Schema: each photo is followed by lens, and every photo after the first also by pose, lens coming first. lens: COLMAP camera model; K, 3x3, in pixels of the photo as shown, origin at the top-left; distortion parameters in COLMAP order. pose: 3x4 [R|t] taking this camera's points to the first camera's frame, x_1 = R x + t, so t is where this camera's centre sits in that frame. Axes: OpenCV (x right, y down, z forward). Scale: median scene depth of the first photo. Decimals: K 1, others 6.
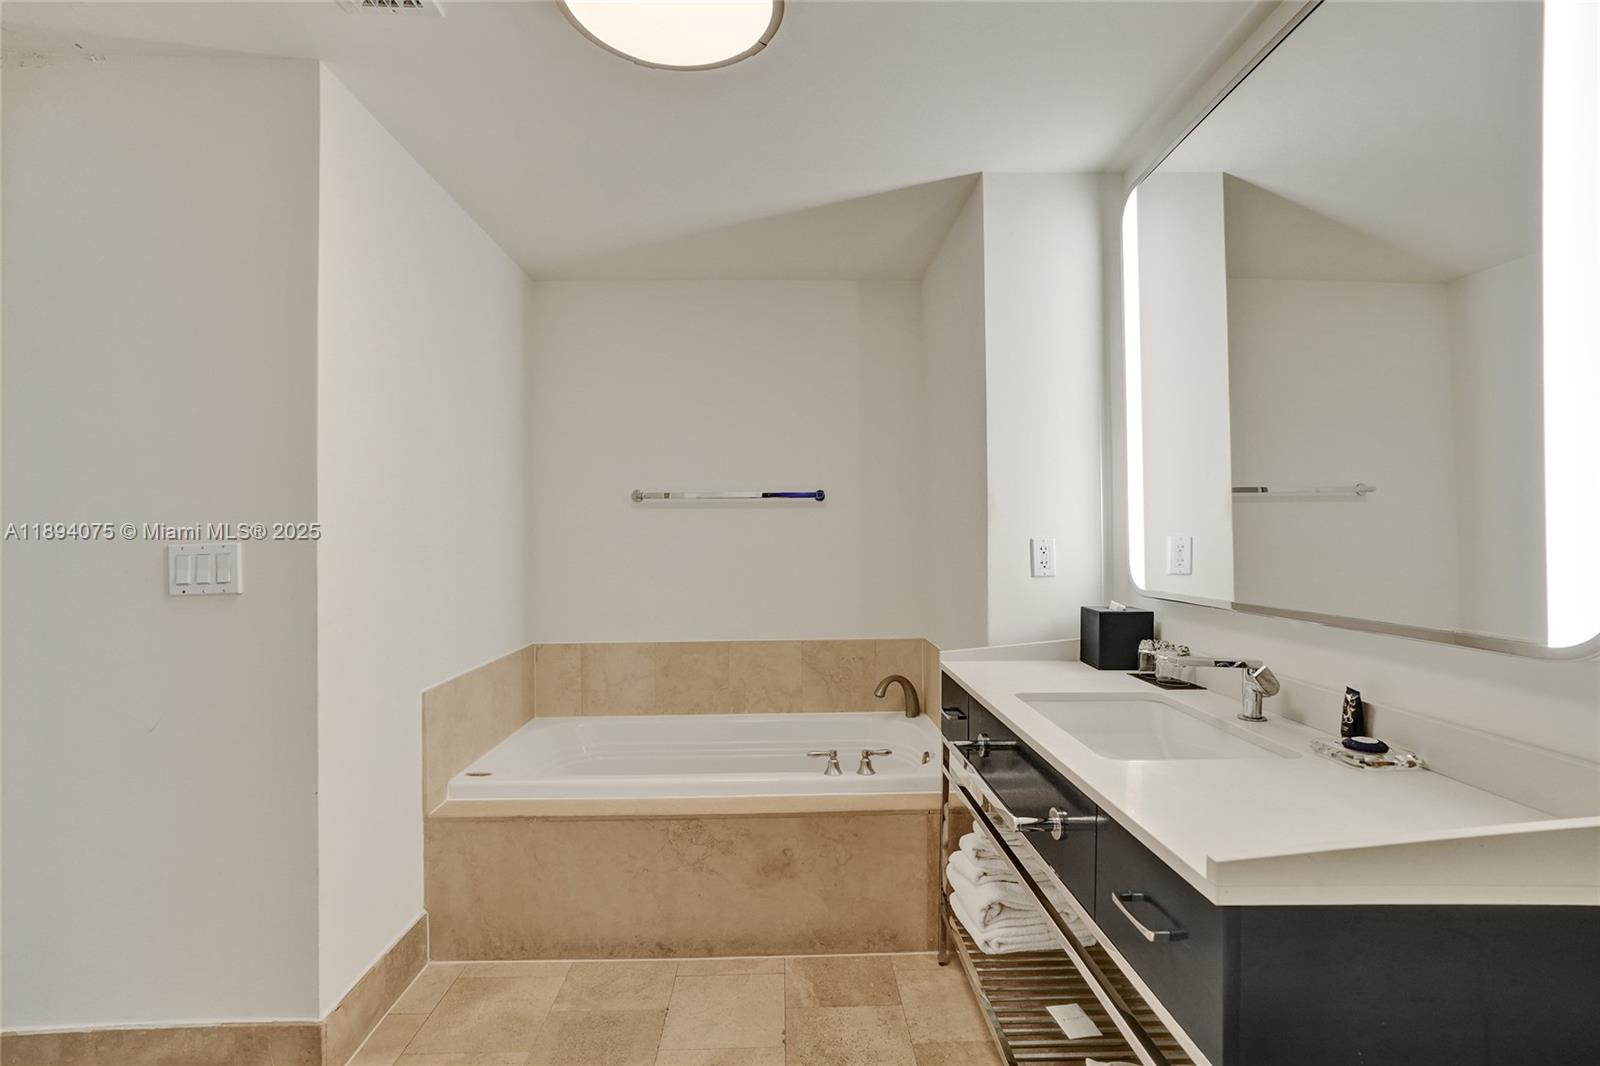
lens RADIAL K [[759.8, 0, 812.8], [0, 759.8, 528.6], [0, 0, 1]] dist [-0.074938, 0.031406]
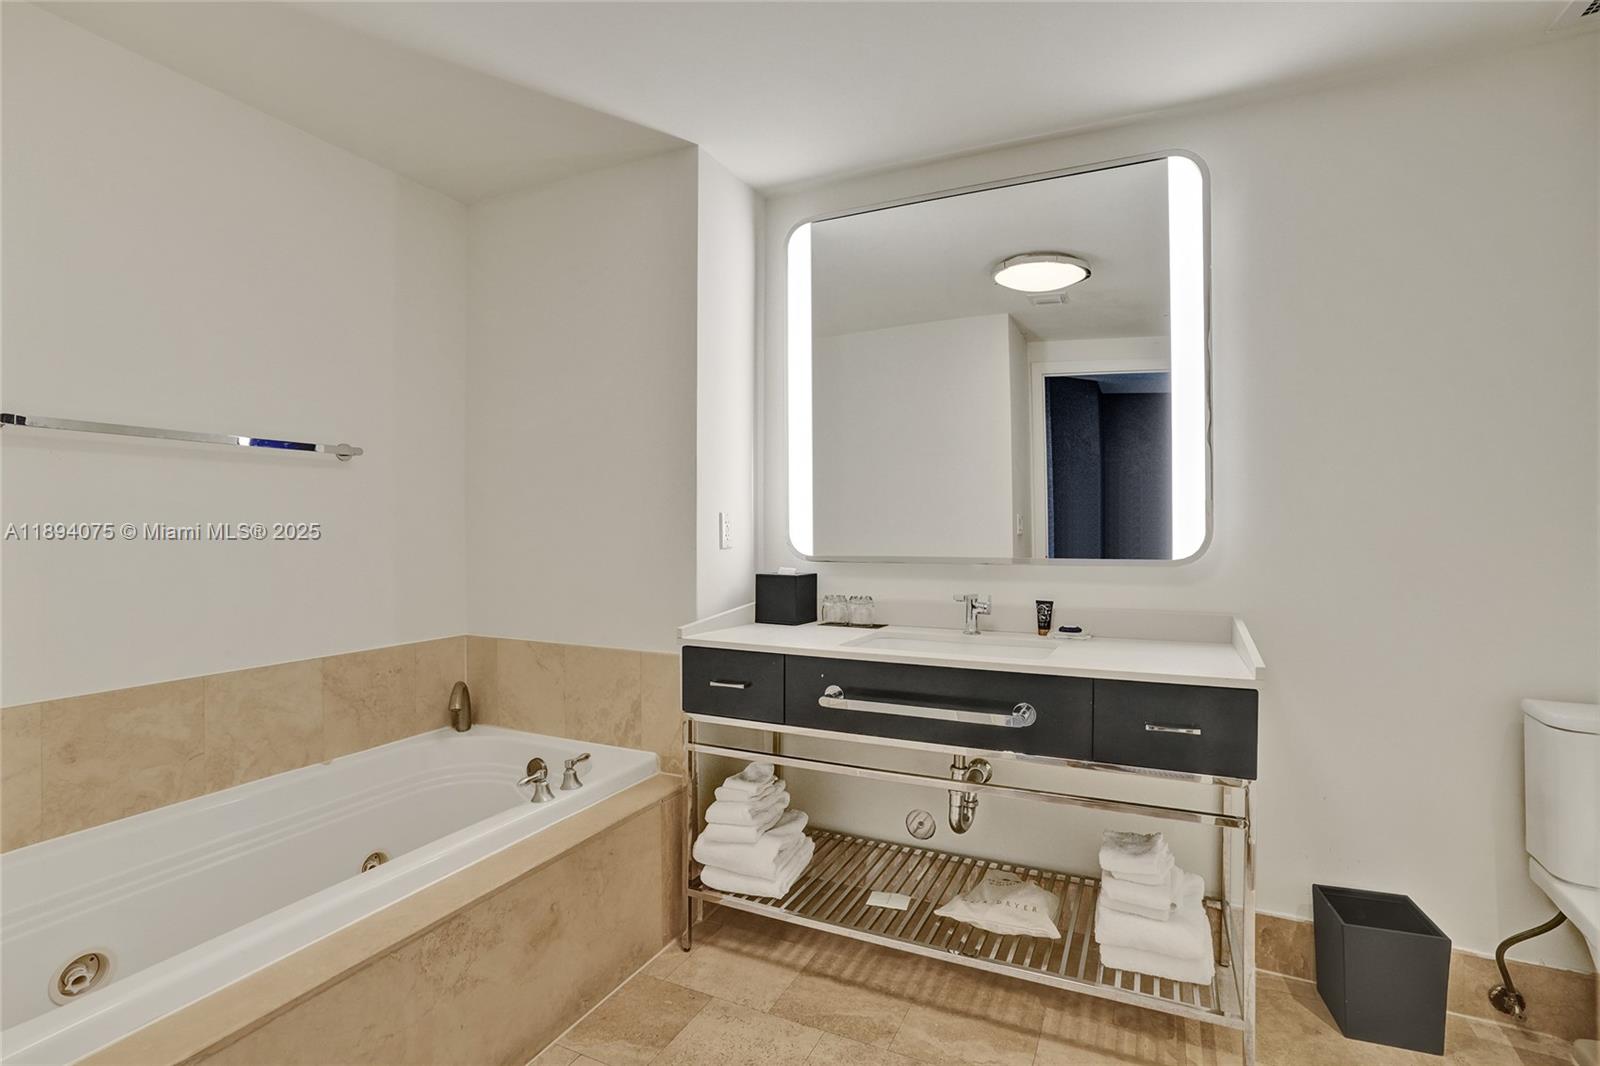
lens RADIAL K [[759.8, 0, 812.8], [0, 759.8, 528.6], [0, 0, 1]] dist [-0.074938, 0.031406]
pose [[0.440672, 0.000703, 0.897668, -0.609097], [-0.009603, 0.999946, 0.003931, 0.030054], [-0.897617, -0.010352, 0.440655, 0.419107]]
